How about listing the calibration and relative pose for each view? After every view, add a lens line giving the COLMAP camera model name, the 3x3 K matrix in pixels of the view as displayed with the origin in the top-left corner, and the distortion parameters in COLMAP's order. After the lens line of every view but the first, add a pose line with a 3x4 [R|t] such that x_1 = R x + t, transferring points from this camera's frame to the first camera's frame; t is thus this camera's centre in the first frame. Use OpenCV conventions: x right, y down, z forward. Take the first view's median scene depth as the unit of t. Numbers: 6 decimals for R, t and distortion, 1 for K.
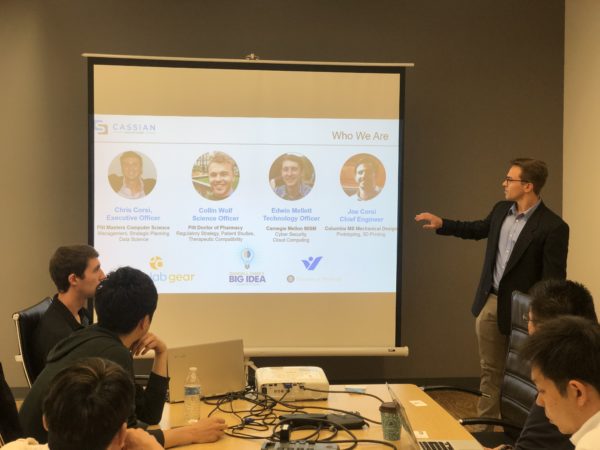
lens RADIAL K [[919.5, 0, 297.1], [0, 919.5, 212.0], [0, 0, 1]] dist [0.090925, 0.000000]
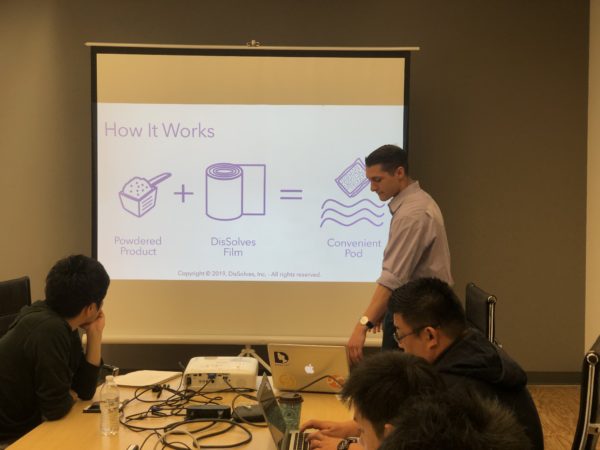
lens RADIAL K [[919.5, 0, 279.2], [0, 919.5, 215.5], [0, 0, 1]] dist [0.090925, 0.000000]
pose [[0.991209, 0.006627, -0.132142, 0.123155], [-0.004434, 0.999848, 0.016881, -0.000452], [0.132234, -0.016147, 0.991087, 0.021433]]
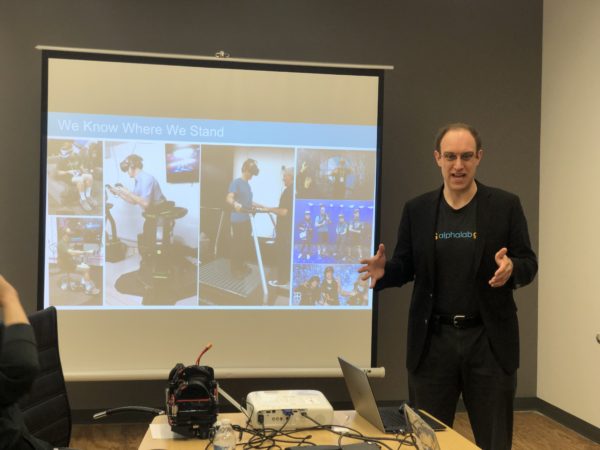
lens RADIAL K [[919.5, 0, 291.9], [0, 919.5, 225.3], [0, 0, 1]] dist [0.090925, 0.000000]
pose [[0.997611, 0.011075, 0.068190, -0.044054], [-0.010645, 0.999921, -0.006664, 0.009895], [-0.068258, 0.005922, 0.997650, 0.076945]]
